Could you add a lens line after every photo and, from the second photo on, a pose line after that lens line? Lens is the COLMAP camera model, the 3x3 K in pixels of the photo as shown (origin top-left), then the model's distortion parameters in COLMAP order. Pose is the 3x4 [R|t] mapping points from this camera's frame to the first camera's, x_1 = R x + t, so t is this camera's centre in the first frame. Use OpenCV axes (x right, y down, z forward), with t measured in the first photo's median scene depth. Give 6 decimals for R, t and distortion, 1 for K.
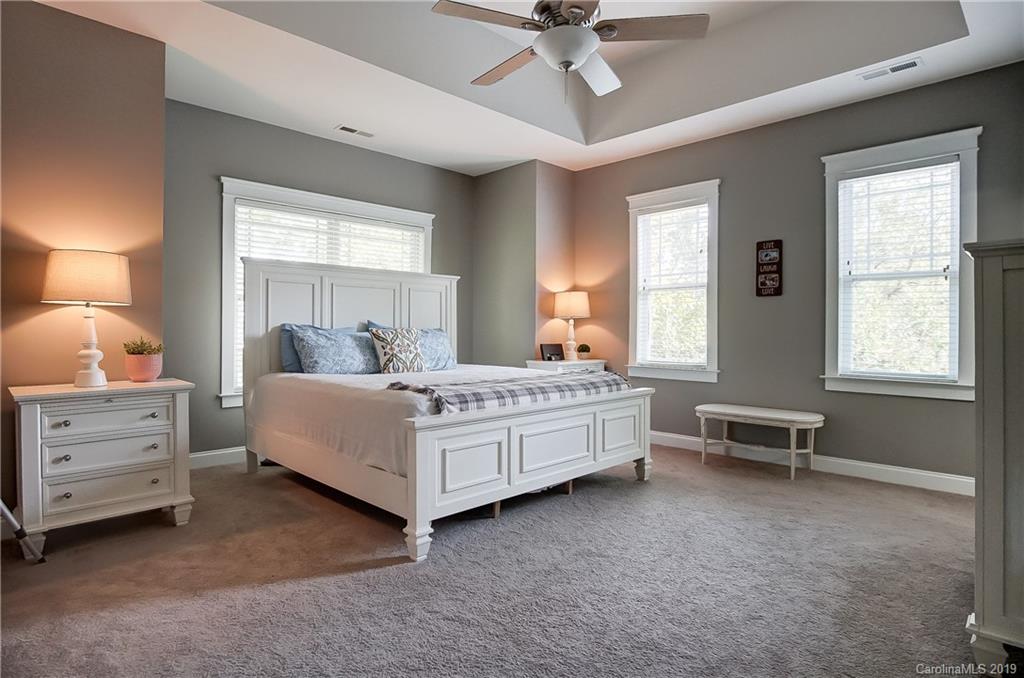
lens RADIAL K [[546.8, 0, 510.3], [0, 546.8, 359.1], [0, 0, 1]] dist [-0.106833, -0.000137]
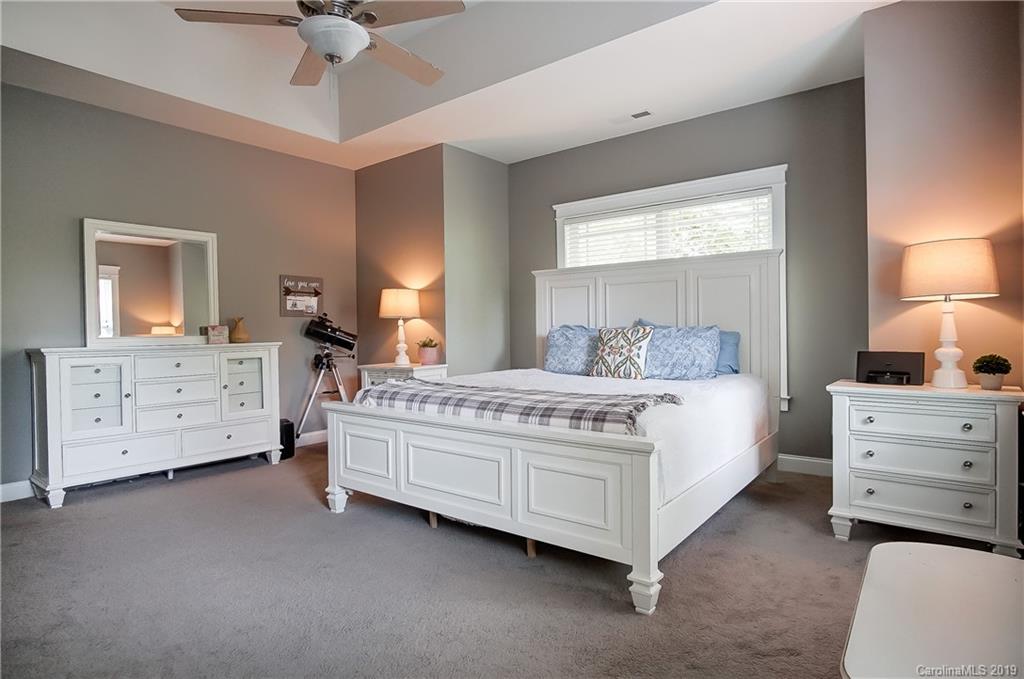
lens RADIAL K [[554.6, 0, 511.3], [0, 554.6, 331.8], [0, 0, 1]] dist [-0.012274, 0.000503]
pose [[0.127435, -0.005927, -0.991829, 0.651054], [-0.039923, 0.999141, -0.011100, -0.031576], [0.991043, 0.041011, 0.127089, 0.692059]]
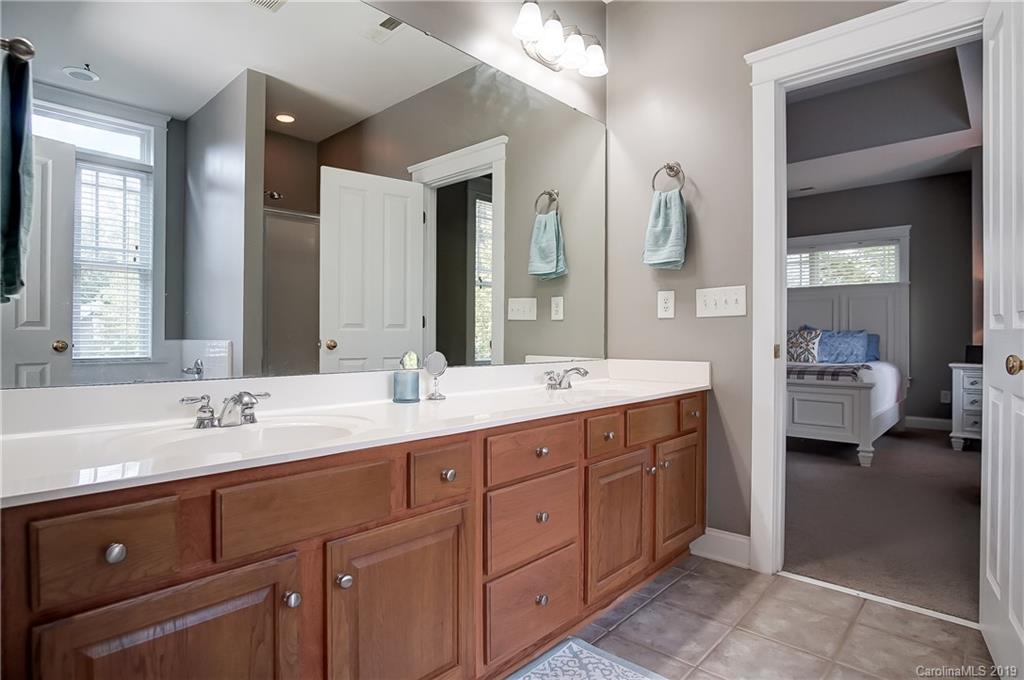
lens RADIAL K [[554.3, 0, 510.5], [0, 554.3, 335.0], [0, 0, 1]] dist [-0.017612, 0.001987]
pose [[0.048150, -0.011021, -0.998779, 1.124802], [-0.056382, 0.998315, -0.013734, 0.014747], [0.997247, 0.056975, 0.047448, 0.203278]]
